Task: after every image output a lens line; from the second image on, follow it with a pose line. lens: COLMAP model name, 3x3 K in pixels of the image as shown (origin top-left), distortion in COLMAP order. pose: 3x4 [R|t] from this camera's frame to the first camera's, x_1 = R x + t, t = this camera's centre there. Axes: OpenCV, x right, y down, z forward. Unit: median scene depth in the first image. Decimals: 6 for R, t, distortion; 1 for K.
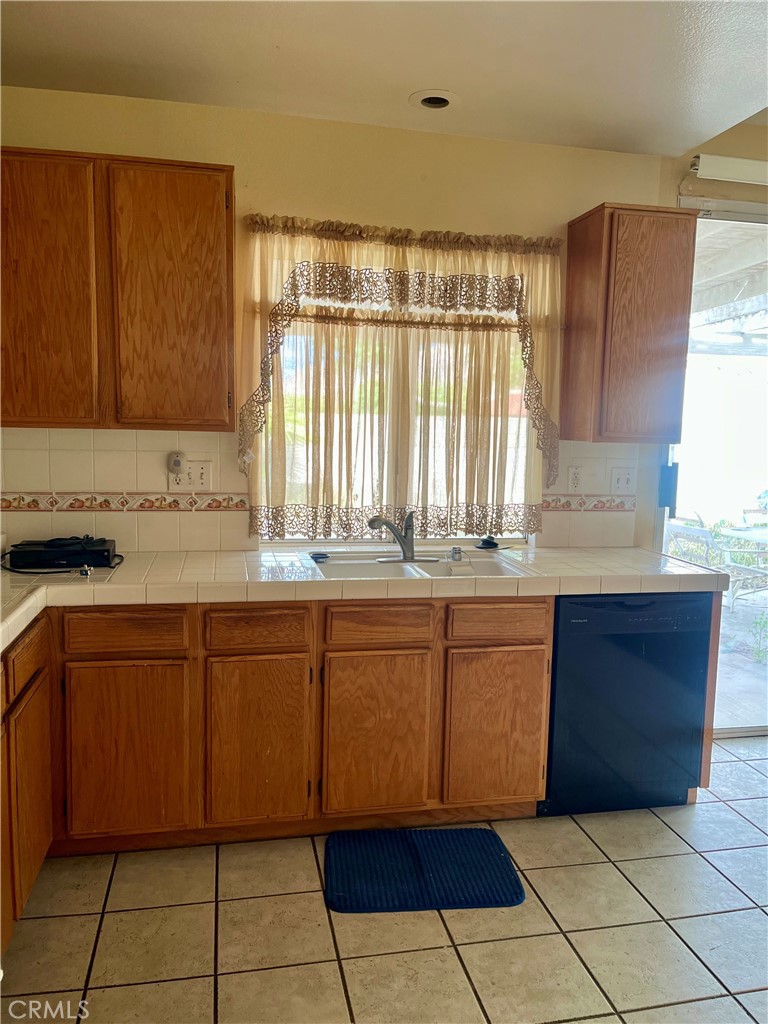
lens RADIAL K [[768.0, 0, 384.0], [0, 768.0, 512.0], [0, 0, 1]] dist [-0.005798, -0.002327]
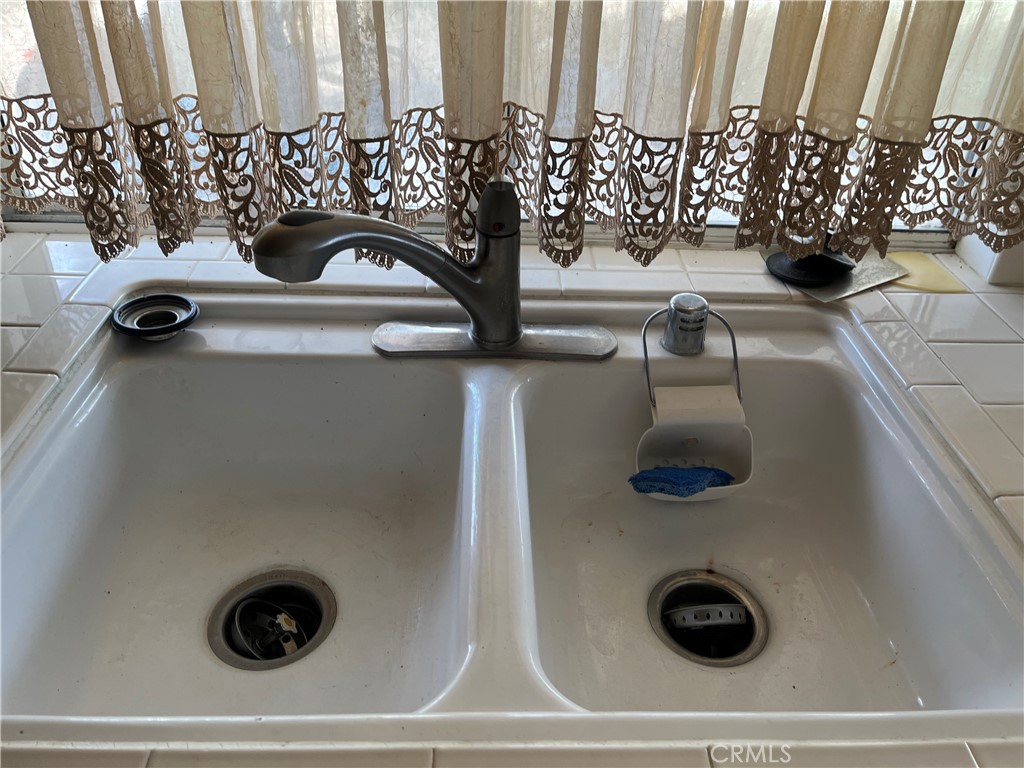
lens RADIAL K [[768.0, 0, 512.0], [0, 768.0, 384.0], [0, 0, 1]] dist [-0.005798, -0.002327]
pose [[0.984019, 0.106480, -0.142720, 0.078482], [-0.027804, 0.883558, 0.467497, -0.051941], [0.175880, -0.456057, 0.872398, 0.791465]]
